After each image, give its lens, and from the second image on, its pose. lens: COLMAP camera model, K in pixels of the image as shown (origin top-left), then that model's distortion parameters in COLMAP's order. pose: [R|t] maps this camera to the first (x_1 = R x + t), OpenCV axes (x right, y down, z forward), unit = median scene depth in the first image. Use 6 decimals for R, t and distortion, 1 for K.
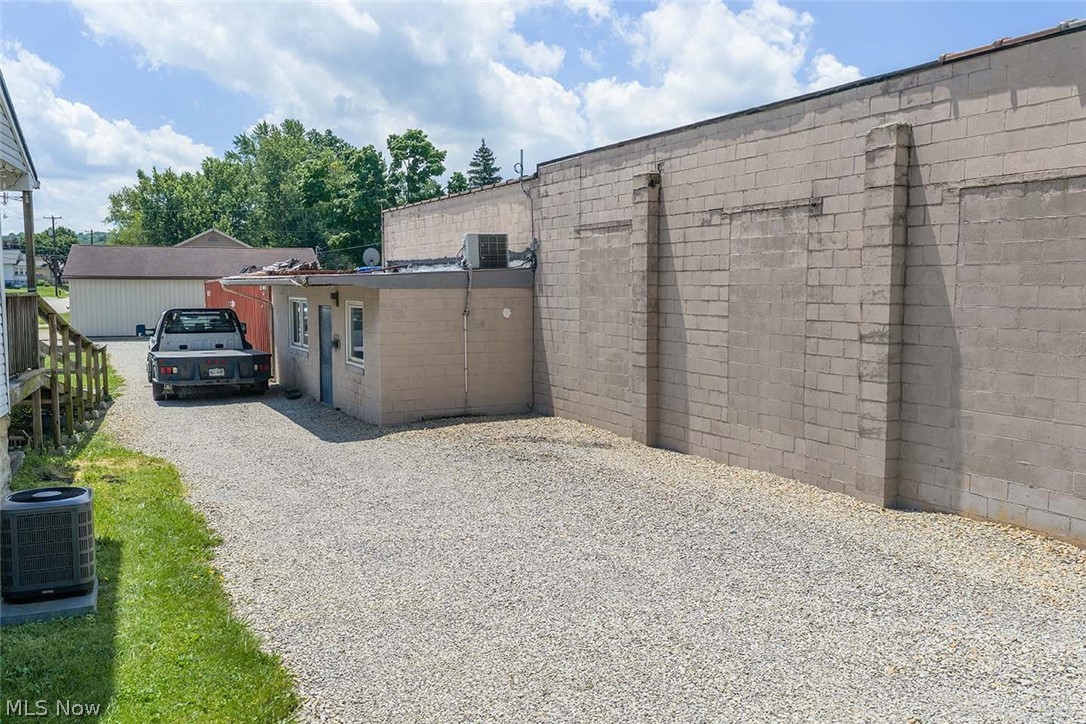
lens RADIAL K [[907.2, 0, 543.0], [0, 907.2, 362.0], [0, 0, 1]] dist [0.010200, -0.011055]
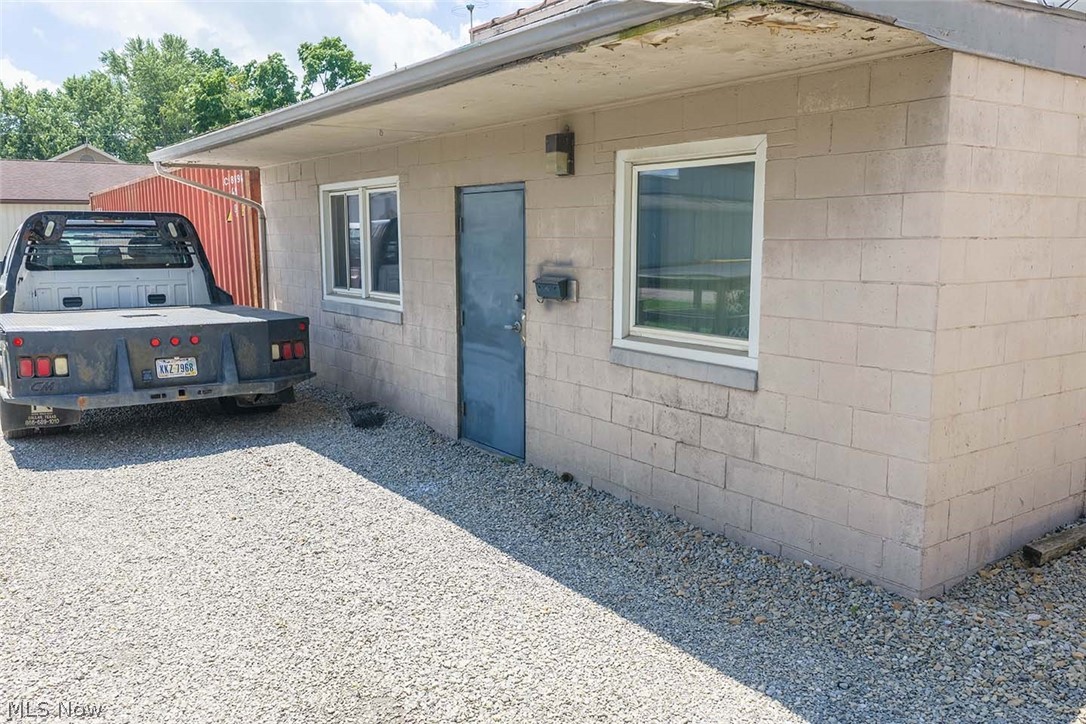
lens RADIAL K [[907.2, 0, 543.0], [0, 907.2, 362.0], [0, 0, 1]] dist [0.010200, -0.011055]
pose [[0.992415, -0.019061, 0.121443, -0.222496], [0.012318, 0.998353, 0.056034, -0.009152], [-0.122311, -0.054113, 0.991016, 0.531716]]
